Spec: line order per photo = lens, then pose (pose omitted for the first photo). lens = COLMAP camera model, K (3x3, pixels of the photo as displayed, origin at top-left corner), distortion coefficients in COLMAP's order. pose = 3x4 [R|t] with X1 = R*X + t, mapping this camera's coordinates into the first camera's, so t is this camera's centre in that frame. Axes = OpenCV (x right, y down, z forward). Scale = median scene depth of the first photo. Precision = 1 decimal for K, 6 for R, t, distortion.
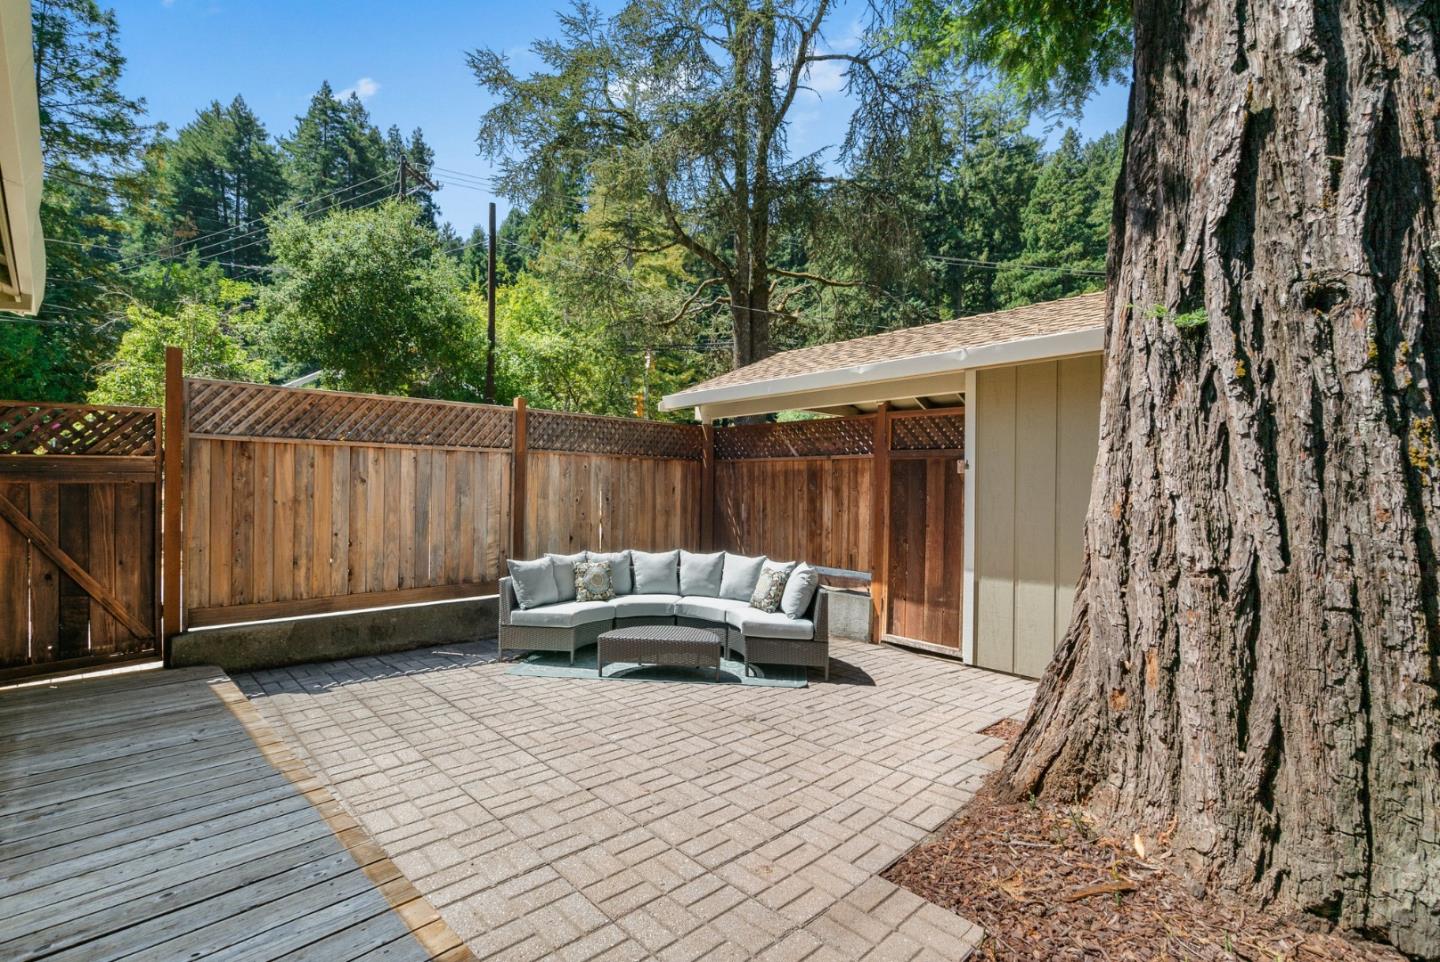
lens RADIAL K [[659.9, 0, 723.6], [0, 659.9, 493.4], [0, 0, 1]] dist [-0.002984, 0.000275]
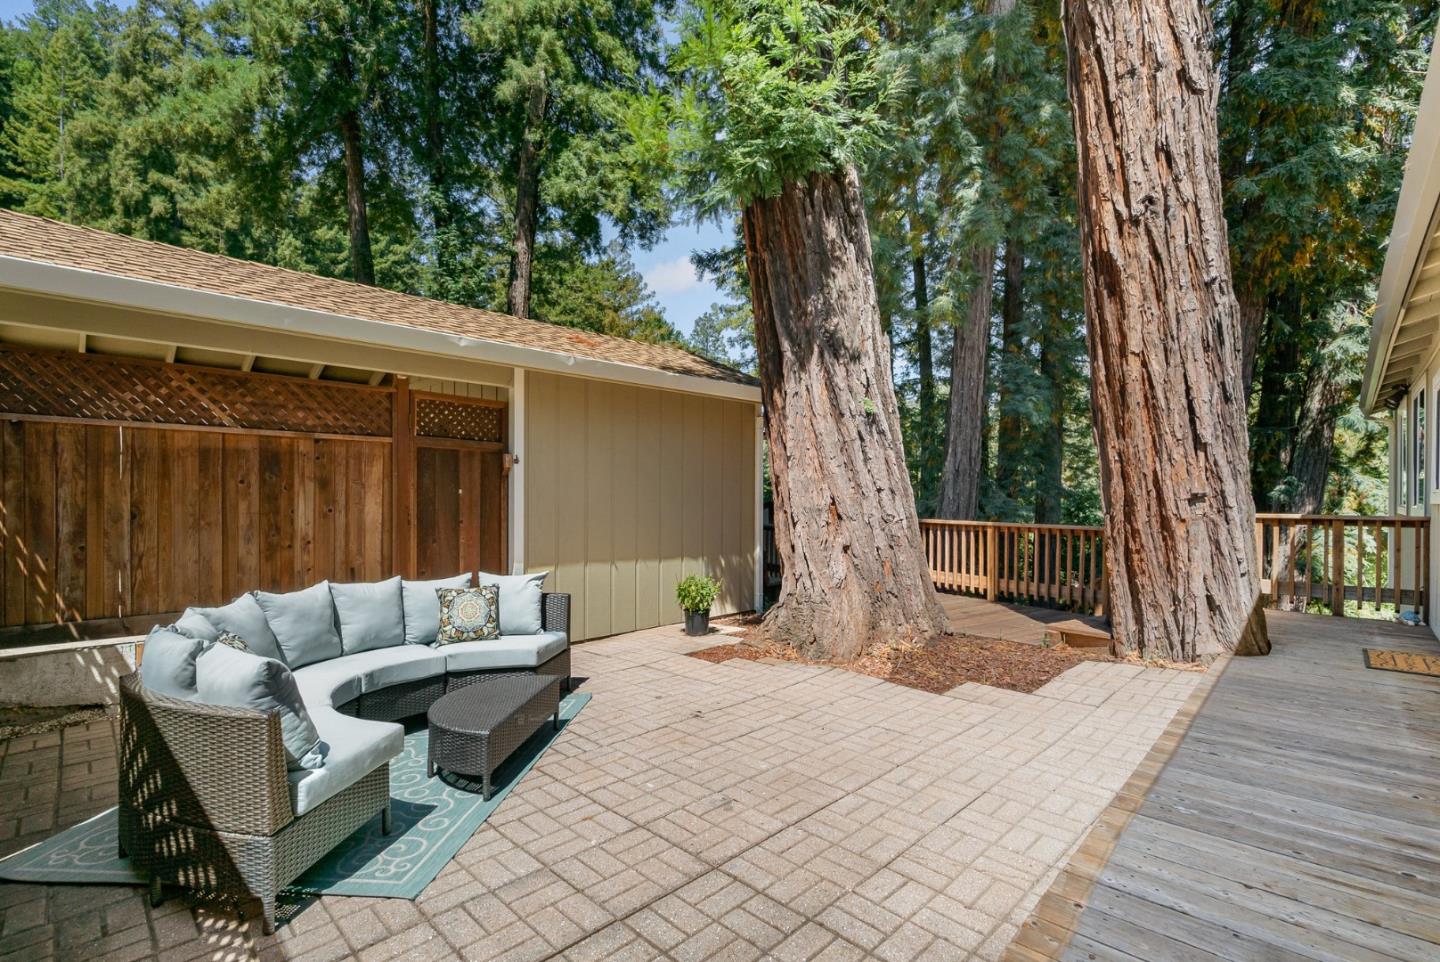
lens RADIAL K [[659.9, 0, 723.6], [0, 659.9, 493.4], [0, 0, 1]] dist [-0.002984, 0.000275]
pose [[-0.030956, -0.007228, 0.999495, -0.685003], [-0.002399, 0.999972, 0.007157, 0.001230], [-0.999518, -0.002177, -0.030972, 0.716719]]
